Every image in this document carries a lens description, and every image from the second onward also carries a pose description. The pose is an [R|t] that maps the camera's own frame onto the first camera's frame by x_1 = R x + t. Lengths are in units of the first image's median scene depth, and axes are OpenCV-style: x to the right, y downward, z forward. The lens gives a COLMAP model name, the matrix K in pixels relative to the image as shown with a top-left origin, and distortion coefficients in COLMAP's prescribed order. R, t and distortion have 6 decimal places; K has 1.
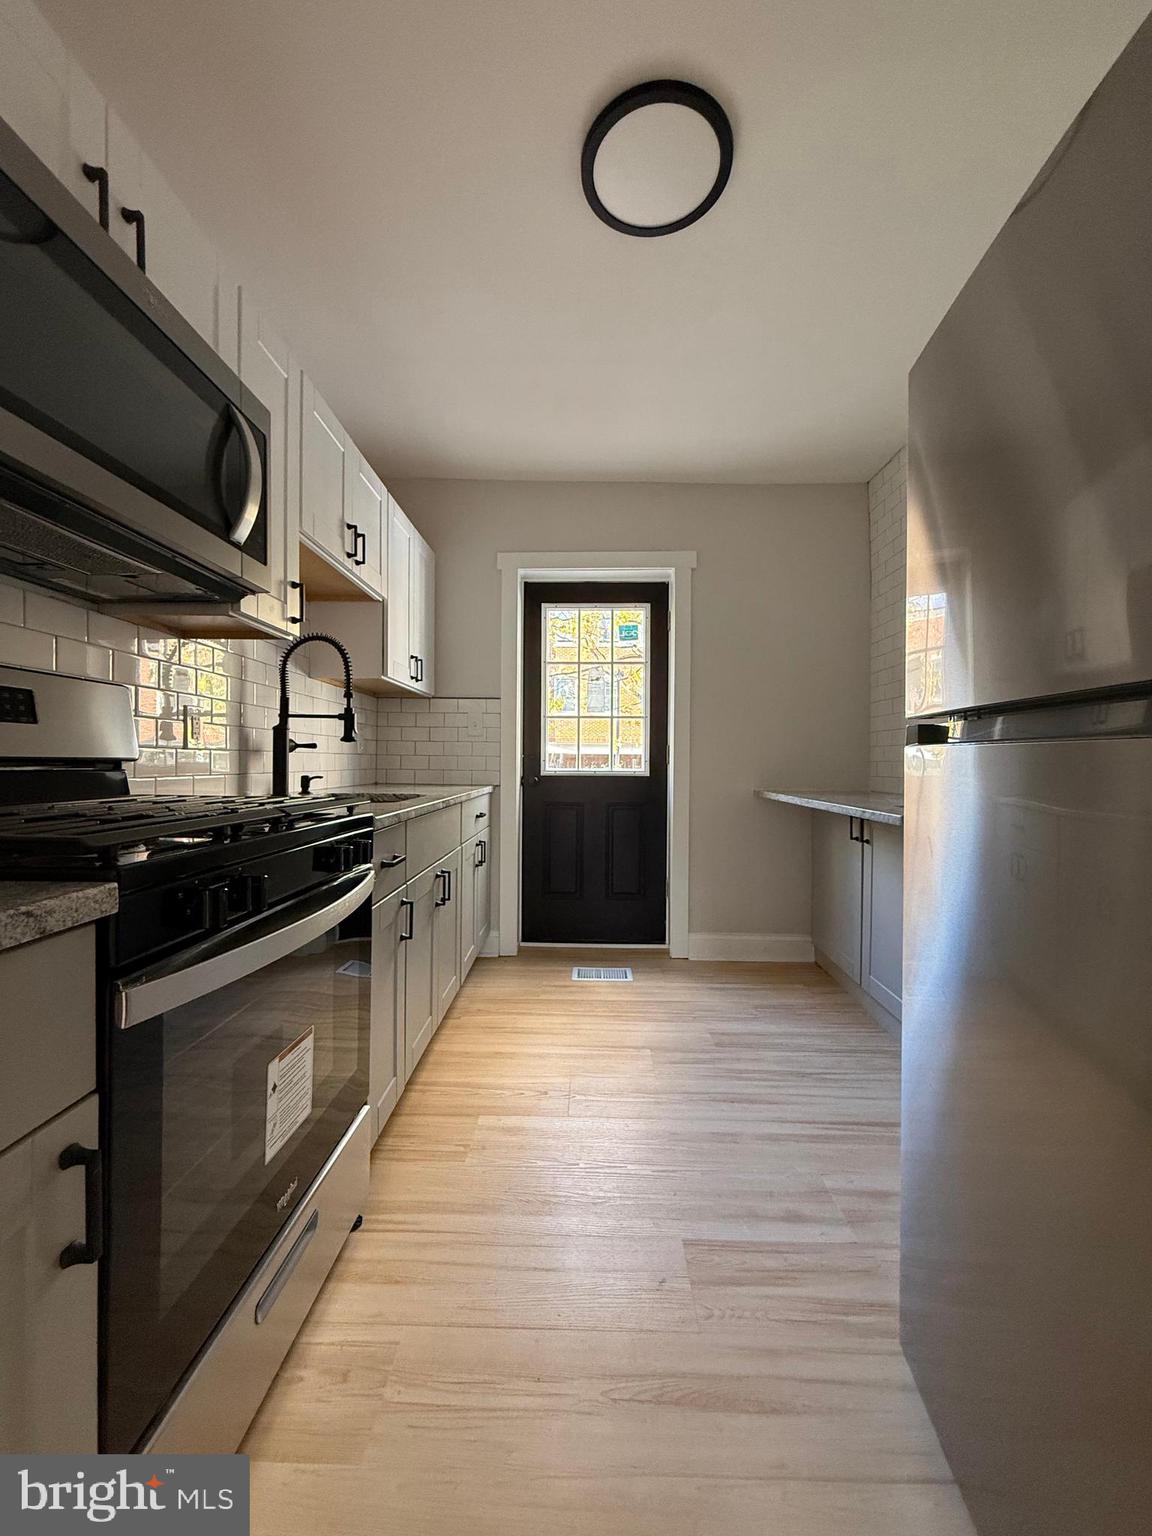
lens RADIAL K [[609.2, 0, 576.0], [0, 609.2, 768.0], [0, 0, 1]] dist [0.000787, -0.000097]
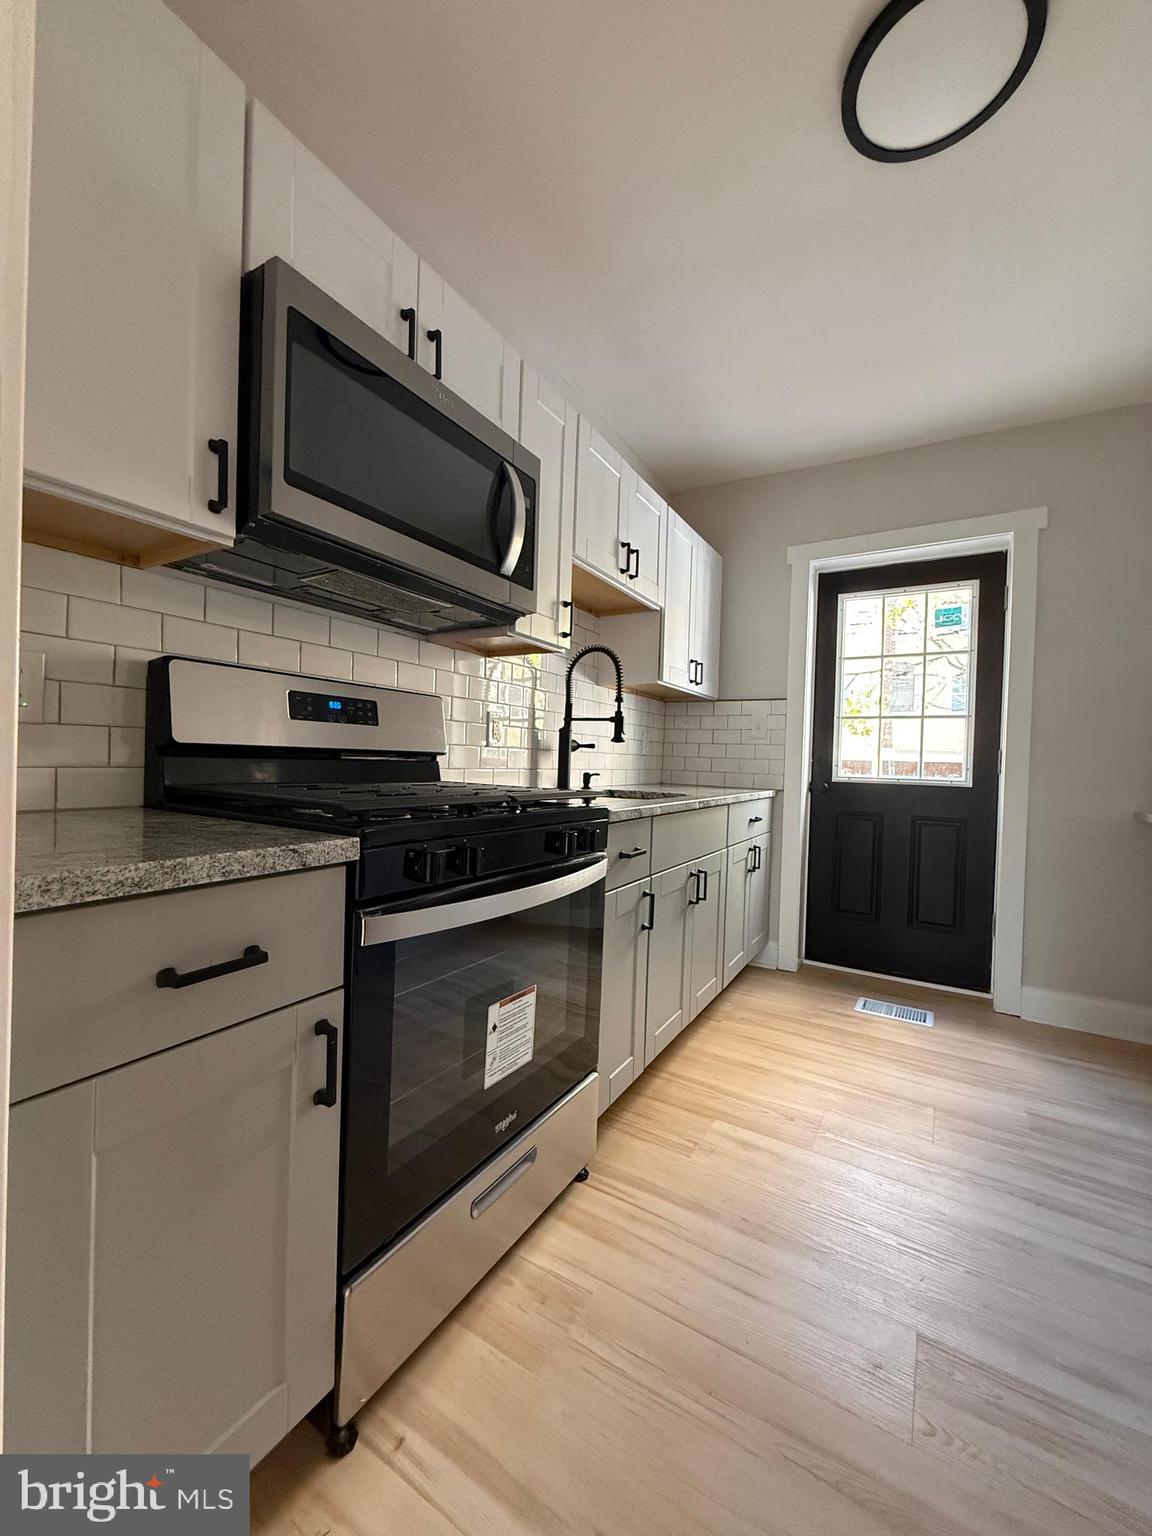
lens RADIAL K [[609.2, 0, 576.0], [0, 609.2, 768.0], [0, 0, 1]] dist [0.000787, -0.000097]
pose [[0.868060, 0.025782, -0.495790, 0.099583], [-0.029714, 0.999558, -0.000046, 0.005136], [0.495570, 0.014771, 0.868443, 0.015561]]
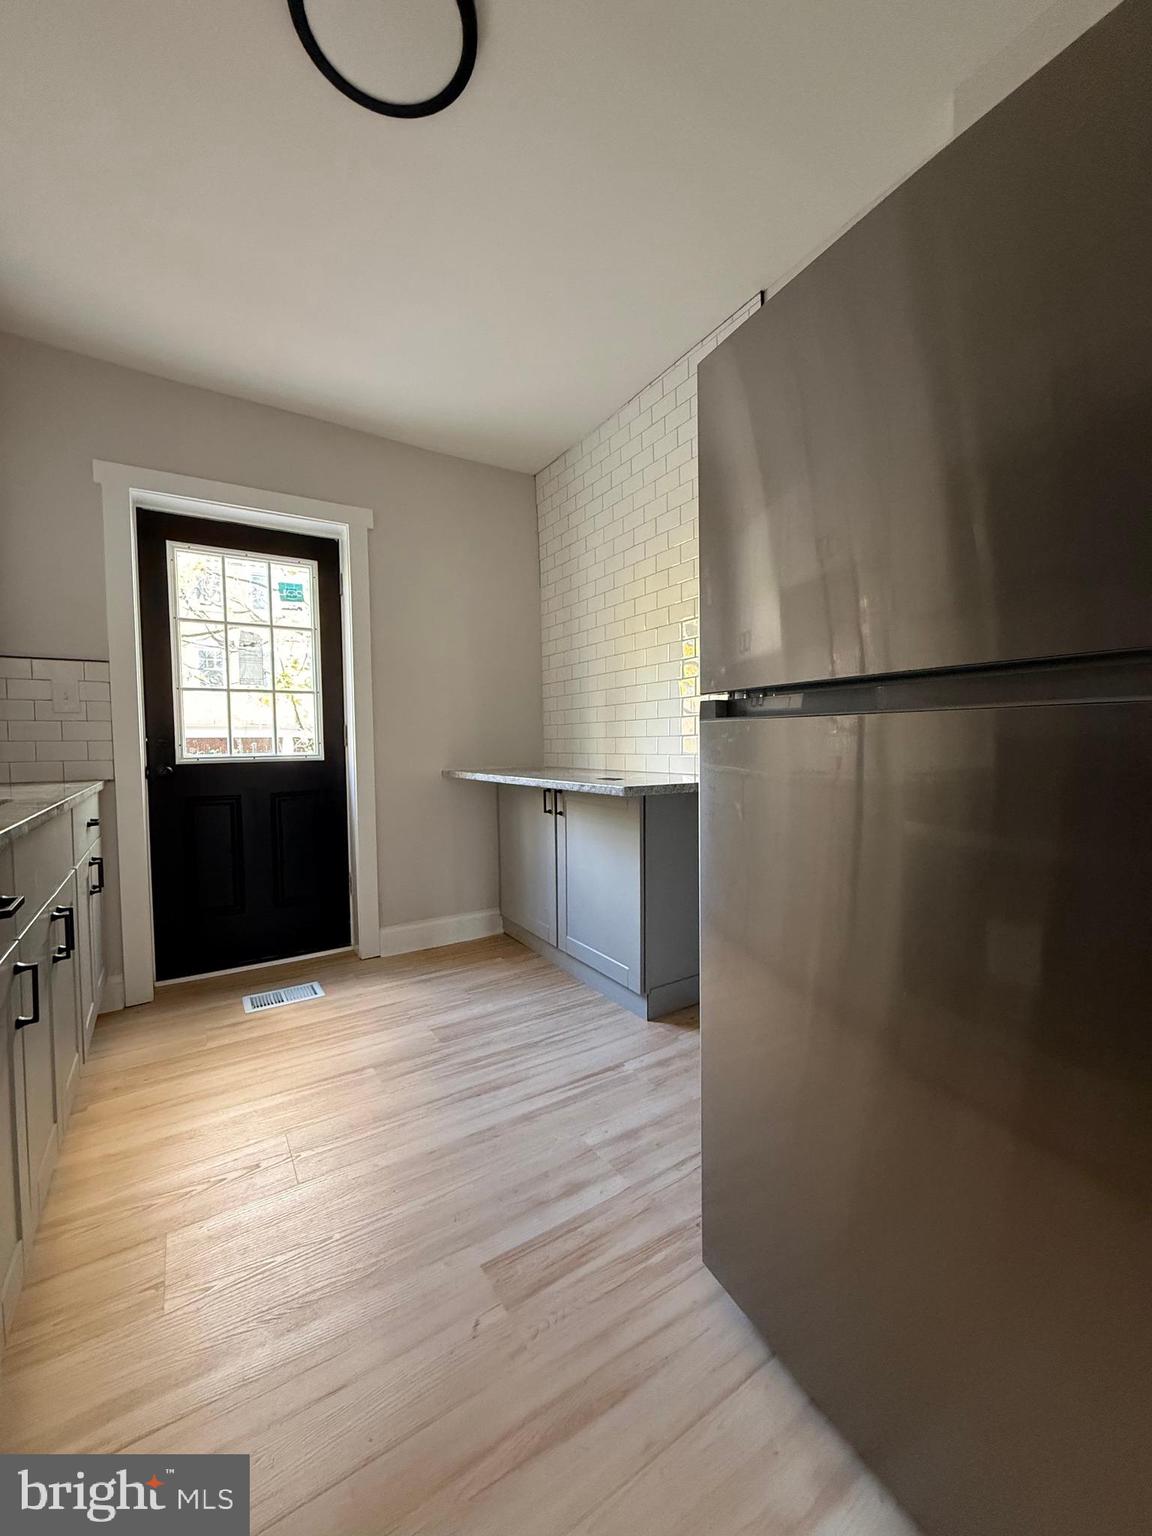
lens RADIAL K [[609.2, 0, 576.0], [0, 609.2, 768.0], [0, 0, 1]] dist [0.000787, -0.000097]
pose [[0.826372, -0.042826, 0.561493, -0.115807], [0.025727, 0.998934, 0.038328, 0.000256], [-0.562536, -0.017228, 0.826593, 0.111946]]
